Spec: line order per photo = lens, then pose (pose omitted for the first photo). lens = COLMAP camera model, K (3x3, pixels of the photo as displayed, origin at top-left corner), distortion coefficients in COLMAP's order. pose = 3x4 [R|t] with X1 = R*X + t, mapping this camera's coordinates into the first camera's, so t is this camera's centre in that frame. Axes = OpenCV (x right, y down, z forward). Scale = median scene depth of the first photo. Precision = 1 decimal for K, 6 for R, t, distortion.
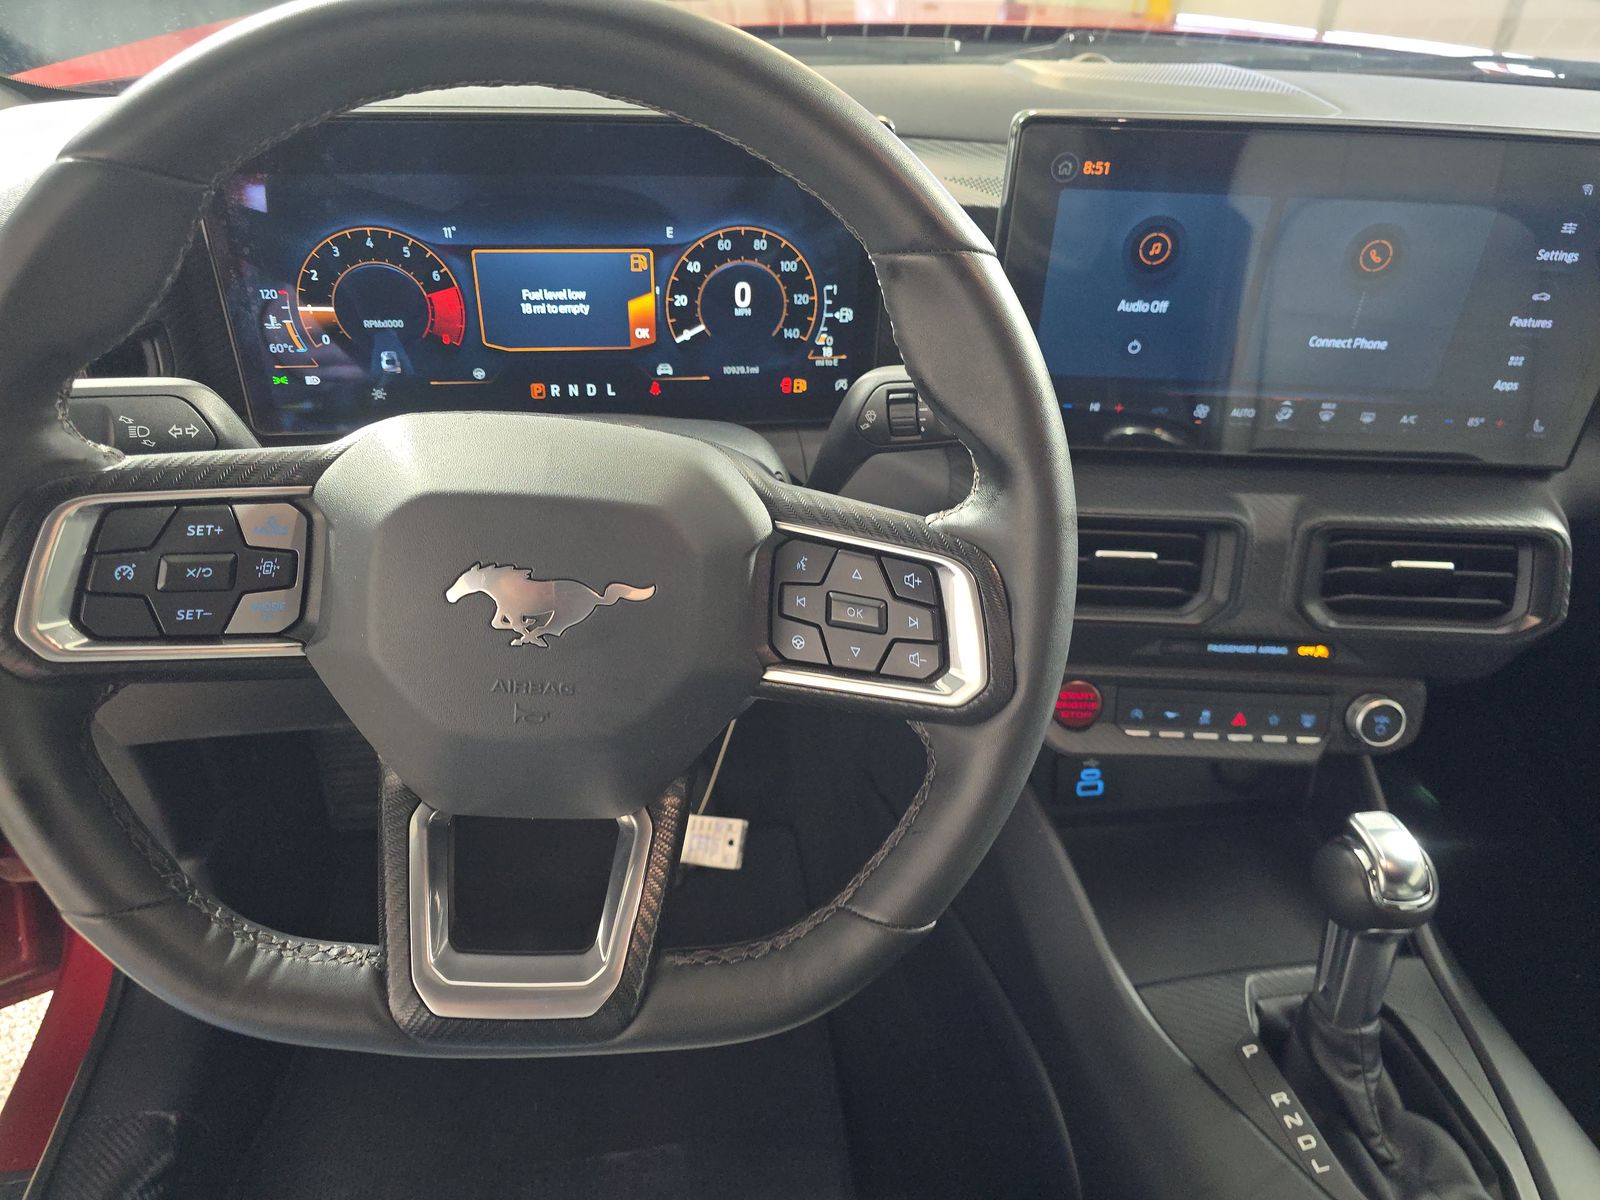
lens RADIAL K [[1081.2, 0, 800.0], [0, 1081.2, 600.0], [0, 0, 1]] dist [0.031606, -0.031603]
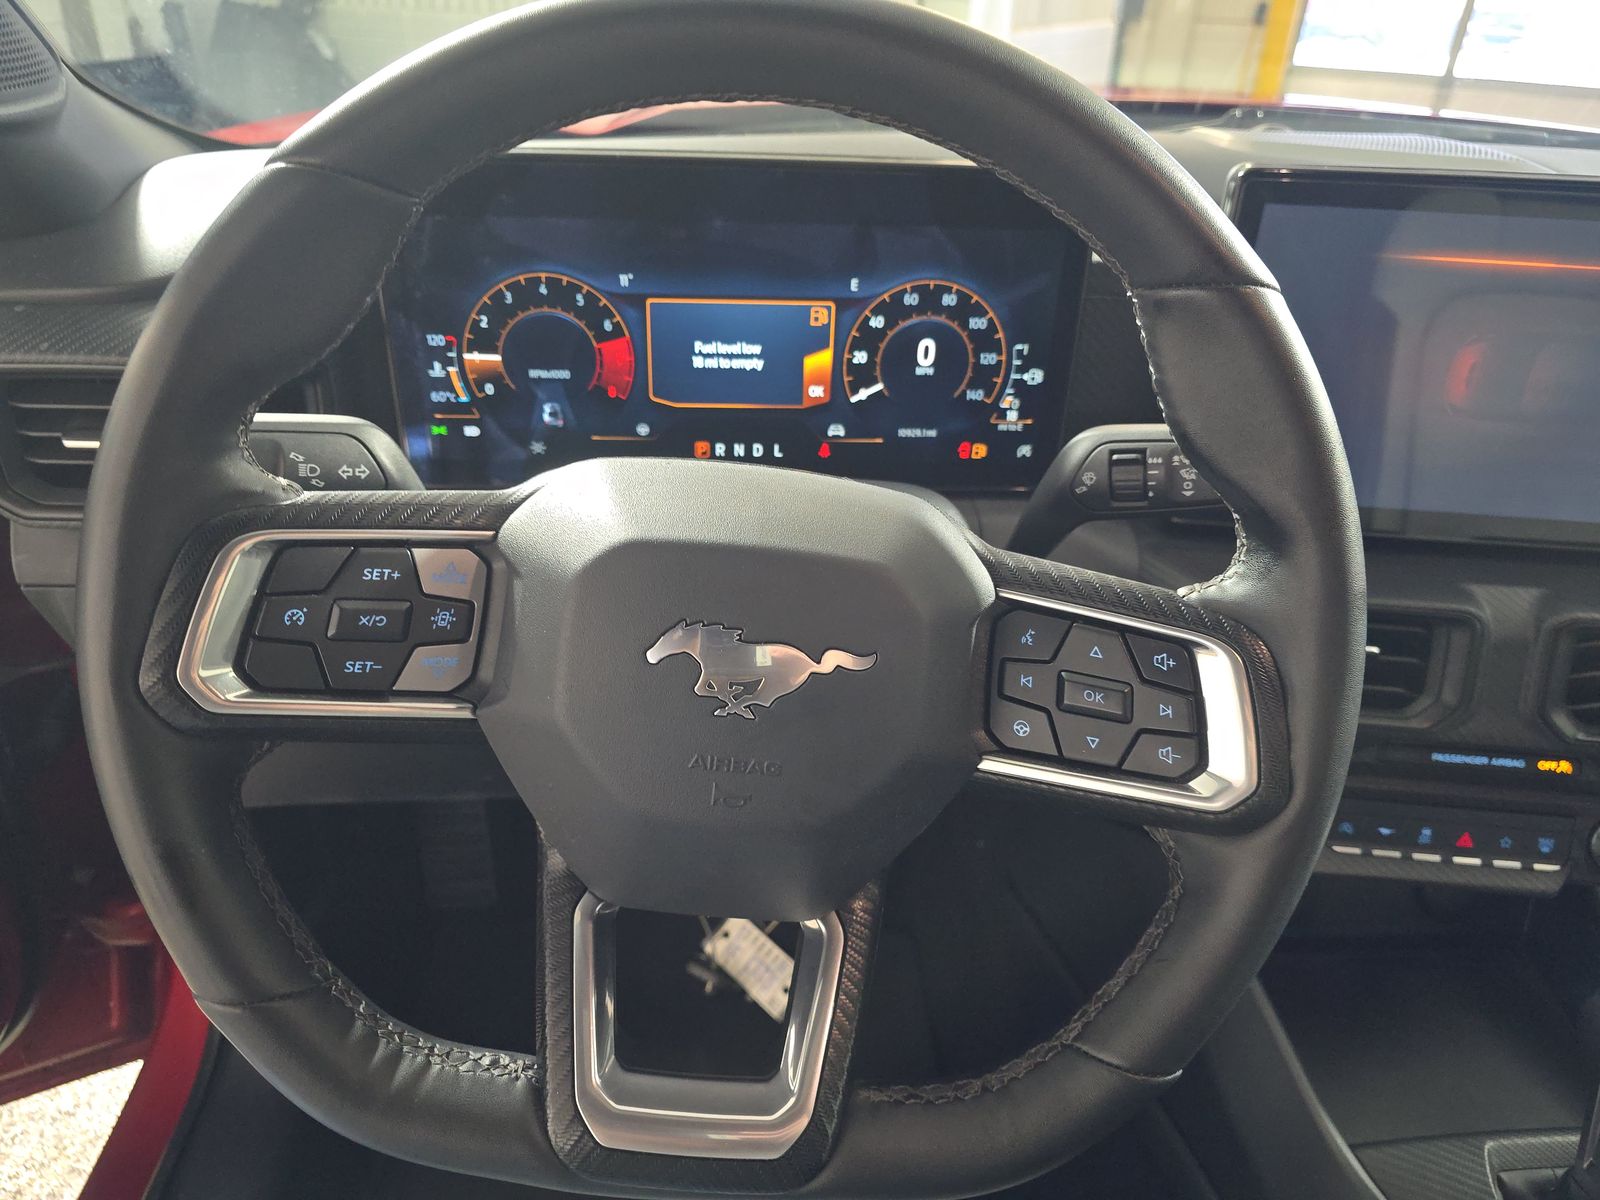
lens RADIAL K [[1078.0, 0, 801.0], [0, 1078.0, 606.2], [0, 0, 1]] dist [0.049439, -0.066196]
pose [[0.997121, 0.036382, -0.066531, -0.094891], [-0.041309, 0.996384, -0.074242, 0.010225], [0.063589, 0.076777, 0.995018, 0.086825]]
